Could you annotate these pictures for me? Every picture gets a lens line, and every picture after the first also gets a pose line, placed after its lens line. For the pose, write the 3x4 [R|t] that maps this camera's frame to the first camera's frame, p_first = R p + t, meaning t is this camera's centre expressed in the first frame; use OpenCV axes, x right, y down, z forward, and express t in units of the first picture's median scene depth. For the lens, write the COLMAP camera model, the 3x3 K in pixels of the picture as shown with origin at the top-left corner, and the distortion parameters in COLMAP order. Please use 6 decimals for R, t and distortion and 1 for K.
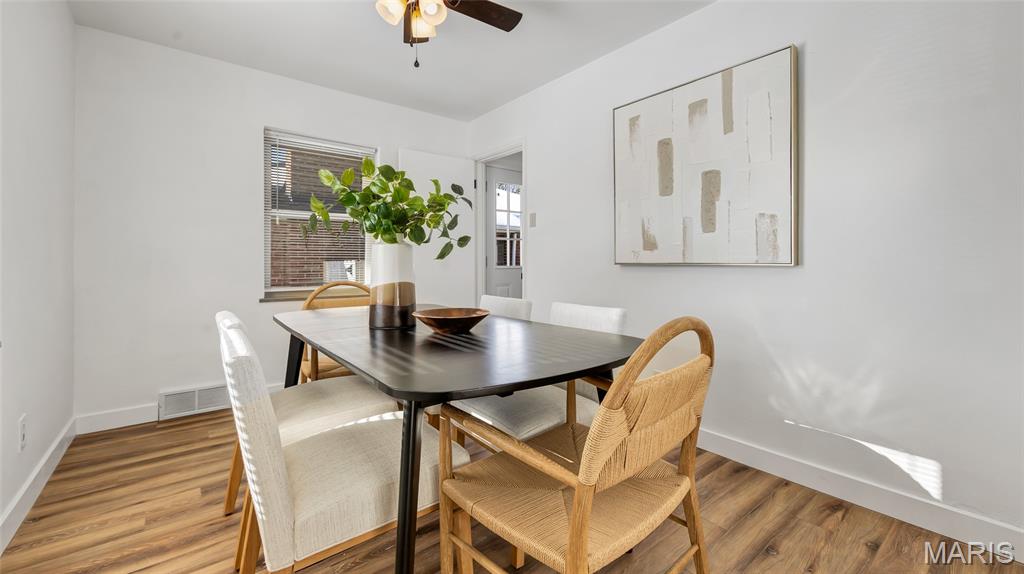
lens RADIAL K [[412.9, 0, 513.8], [0, 412.9, 270.6], [0, 0, 1]] dist [0.001335, 0.000316]
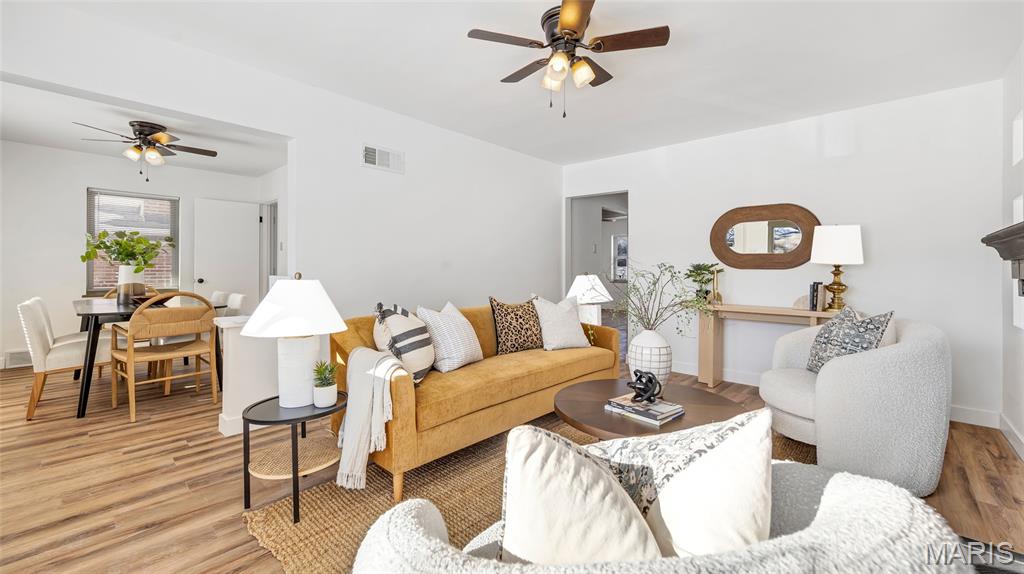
lens RADIAL K [[412.9, 0, 513.8], [0, 412.9, 270.6], [0, 0, 1]] dist [0.001335, 0.000316]
pose [[0.988710, 0.002966, 0.149815, 1.359565], [-0.000875, 0.999901, -0.014018, -0.008828], [-0.149842, 0.013729, 0.988615, -1.424256]]
